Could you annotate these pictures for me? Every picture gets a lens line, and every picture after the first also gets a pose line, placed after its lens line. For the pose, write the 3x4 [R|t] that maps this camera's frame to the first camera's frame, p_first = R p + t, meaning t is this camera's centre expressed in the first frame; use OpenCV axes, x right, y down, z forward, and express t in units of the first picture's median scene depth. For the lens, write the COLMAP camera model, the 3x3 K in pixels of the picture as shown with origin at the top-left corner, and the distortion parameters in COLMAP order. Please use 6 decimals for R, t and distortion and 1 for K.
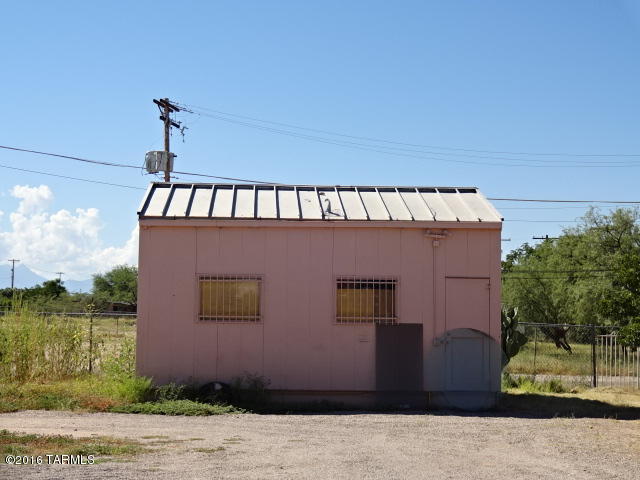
lens RADIAL K [[1106.3, 0, 320.2], [0, 1106.3, 240.0], [0, 0, 1]] dist [0.039481, 0.000000]
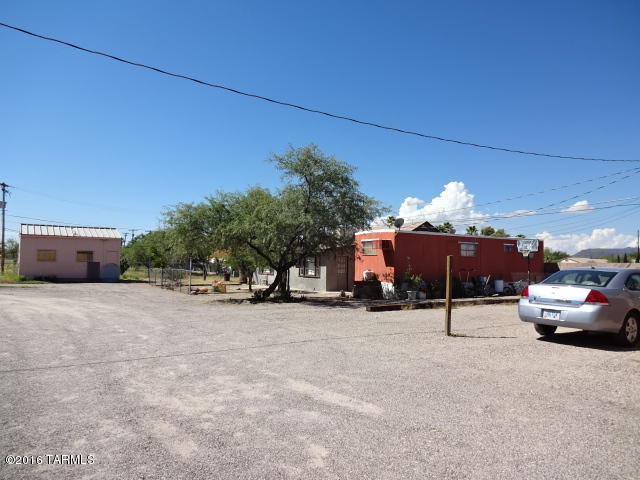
lens RADIAL K [[480.6, 0, 323.7], [0, 480.6, 240.8], [0, 0, 1]] dist [0.002632, 0.002556]
pose [[0.865075, 0.026798, 0.500926, -0.087770], [-0.042323, 0.998911, 0.019652, -0.075675], [-0.499854, -0.038202, 0.865267, -0.989147]]
